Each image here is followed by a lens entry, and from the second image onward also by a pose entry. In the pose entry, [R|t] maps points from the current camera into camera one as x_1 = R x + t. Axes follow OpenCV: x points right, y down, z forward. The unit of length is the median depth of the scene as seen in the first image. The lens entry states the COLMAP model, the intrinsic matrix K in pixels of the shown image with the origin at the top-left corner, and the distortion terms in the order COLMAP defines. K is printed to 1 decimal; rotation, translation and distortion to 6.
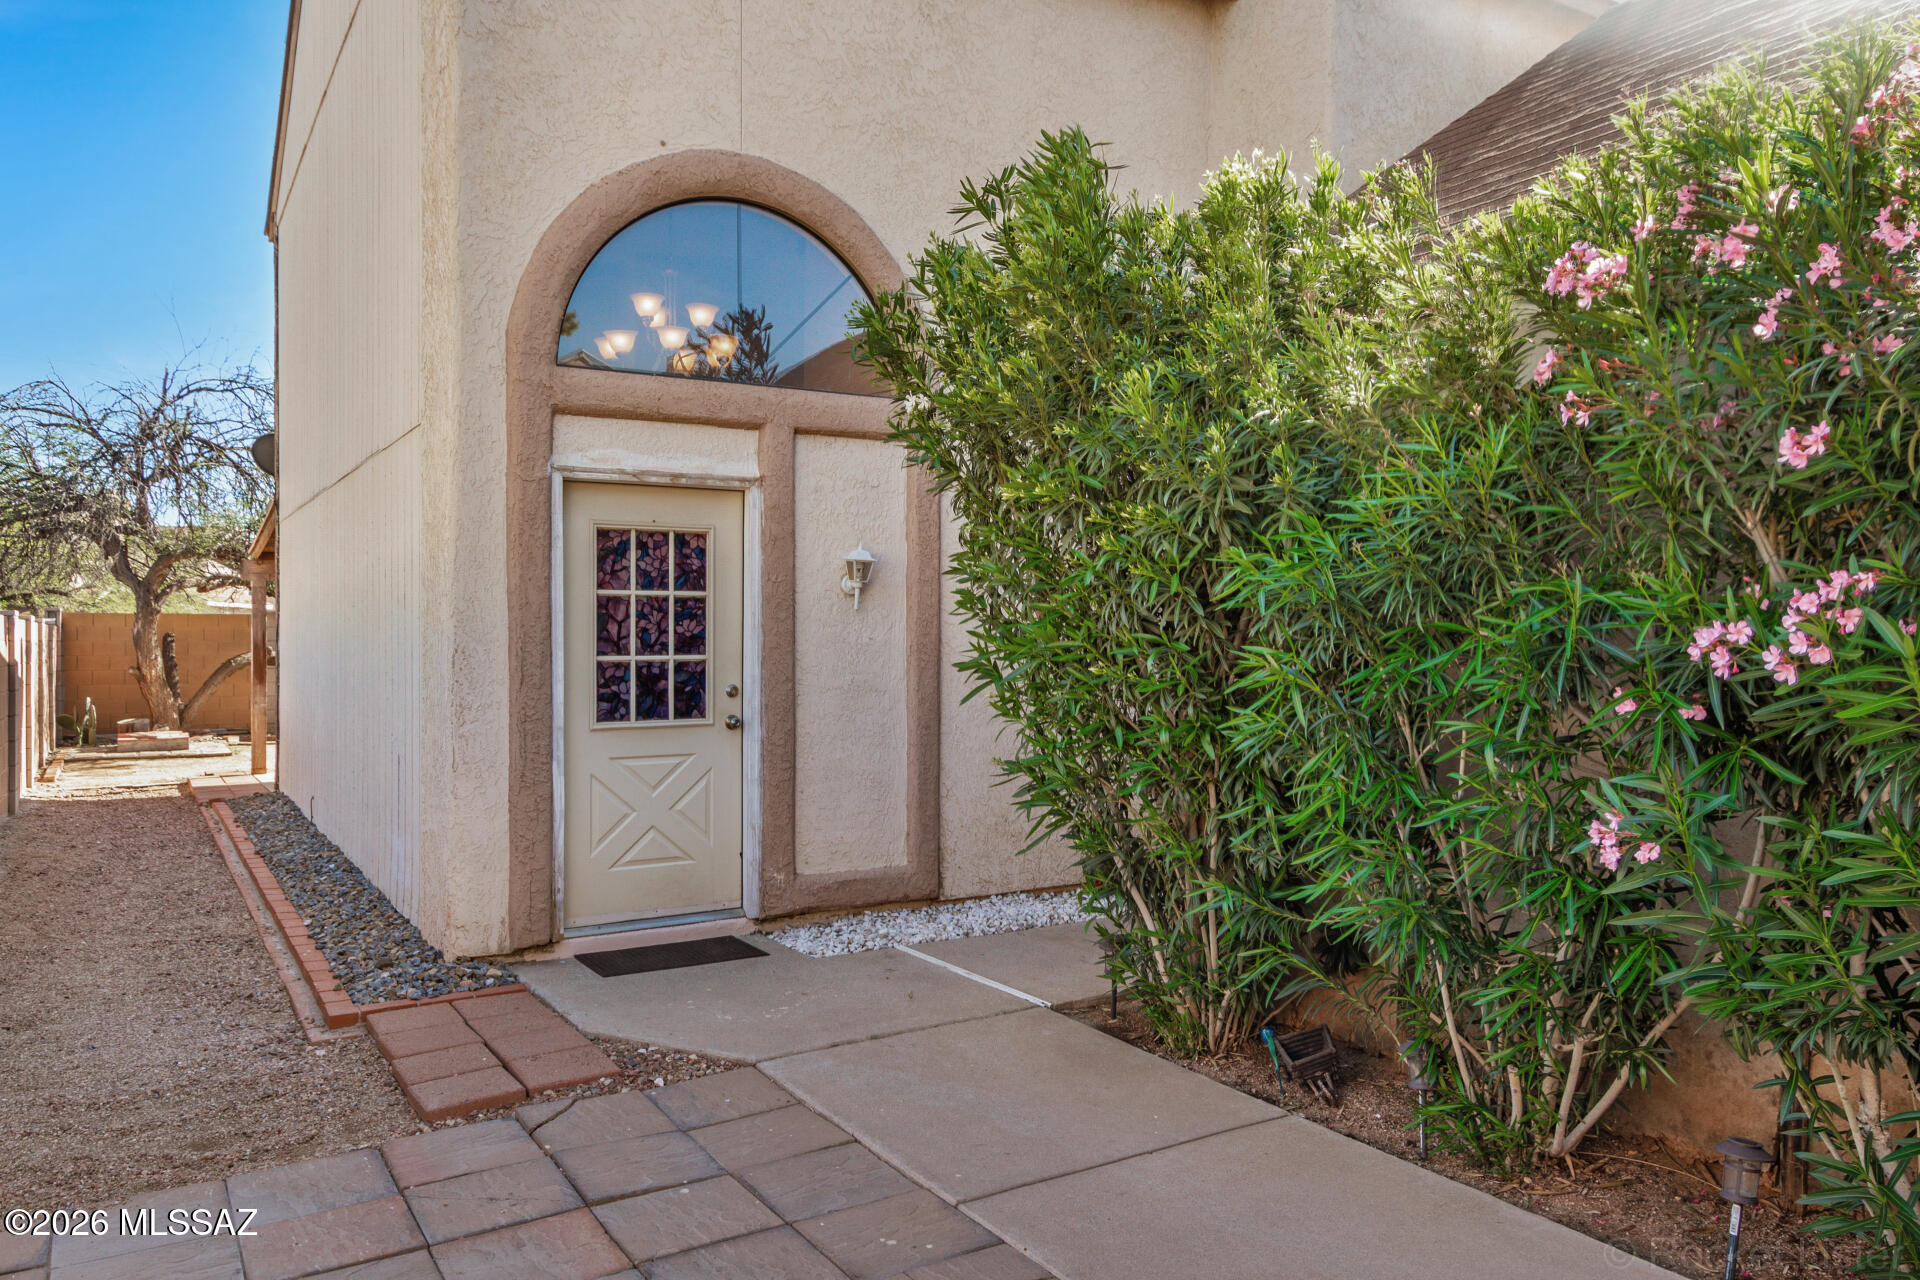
lens RADIAL K [[1313.8, 0, 943.1], [0, 1313.8, 638.9], [0, 0, 1]] dist [0.012761, 0.000942]
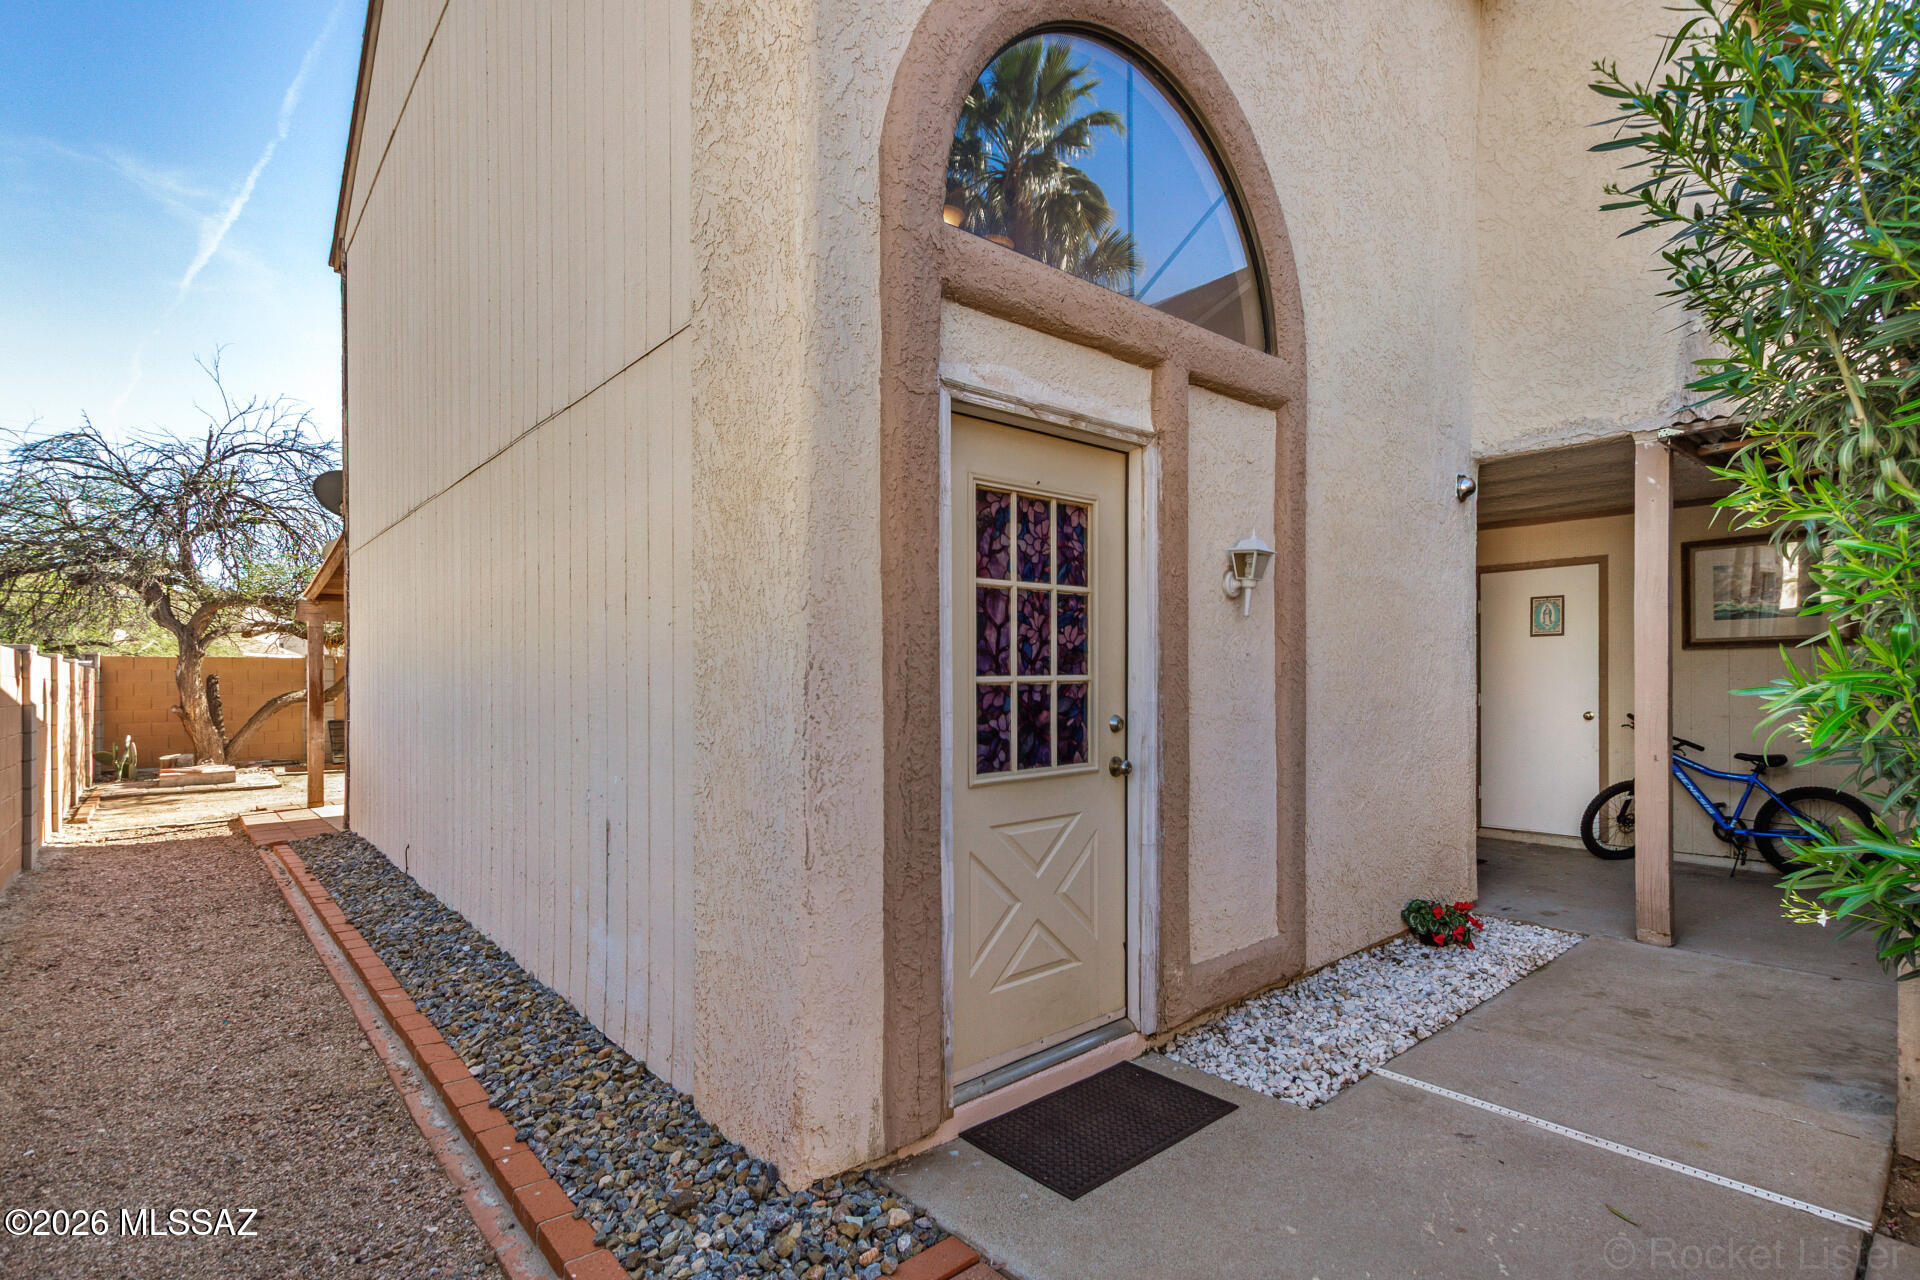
lens RADIAL K [[902.6, 0, 976.8], [0, 902.6, 670.5], [0, 0, 1]] dist [0.010682, -0.001573]
pose [[0.984920, -0.006872, 0.172873, -0.165203], [0.008438, 0.999930, -0.008326, 0.006771], [-0.172803, 0.009659, 0.984909, 0.263291]]
